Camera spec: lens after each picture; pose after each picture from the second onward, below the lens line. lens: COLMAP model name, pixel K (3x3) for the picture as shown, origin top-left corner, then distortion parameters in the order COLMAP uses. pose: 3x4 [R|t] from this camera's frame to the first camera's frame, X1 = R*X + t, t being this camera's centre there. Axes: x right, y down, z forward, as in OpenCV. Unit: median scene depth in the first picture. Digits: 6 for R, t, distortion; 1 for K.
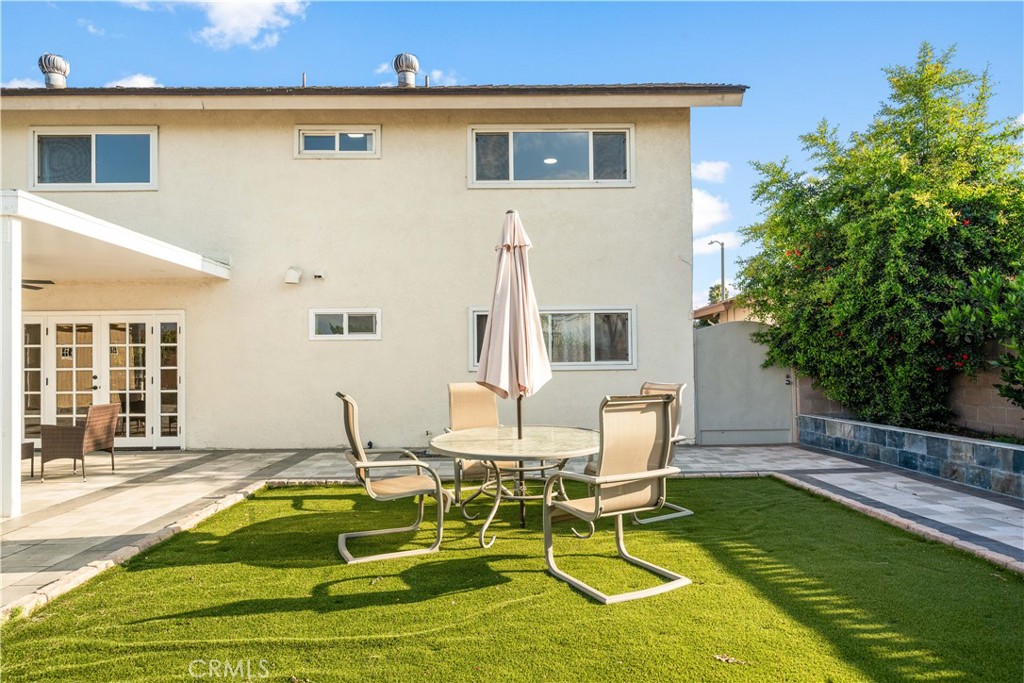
lens RADIAL K [[578.9, 0, 509.8], [0, 578.9, 360.5], [0, 0, 1]] dist [0.003337, 0.000779]
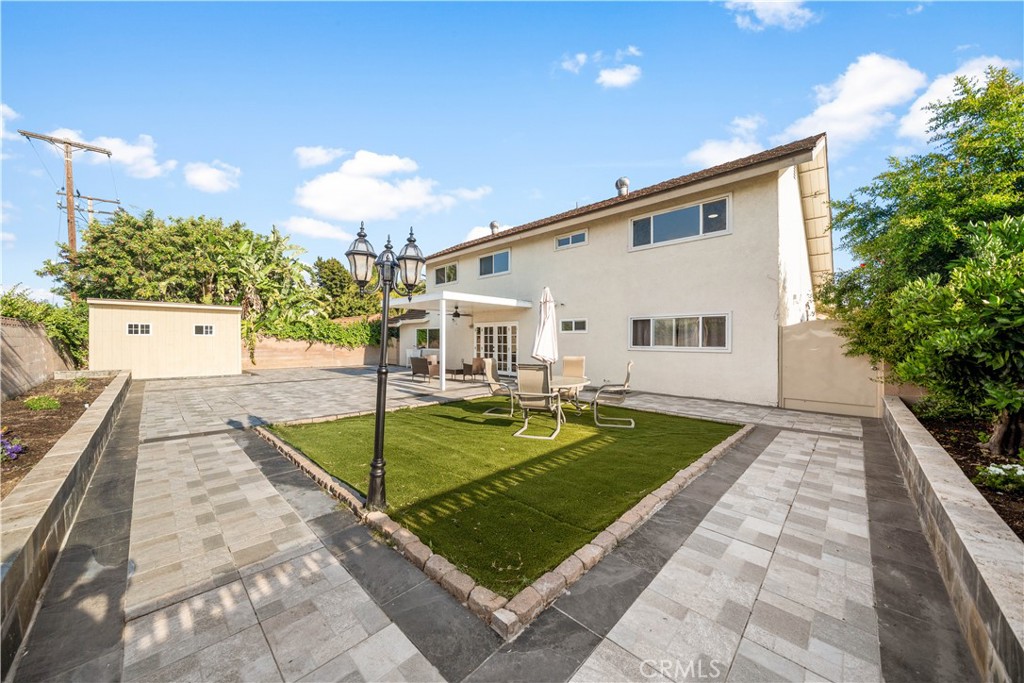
lens RADIAL K [[354.6, 0, 507.7], [0, 354.6, 347.1], [0, 0, 1]] dist [-0.001626, -0.000101]
pose [[0.699950, 0.030082, -0.713558, 0.481597], [-0.008094, 0.999383, 0.034192, -0.027477], [0.714146, -0.018158, 0.699762, -0.084504]]
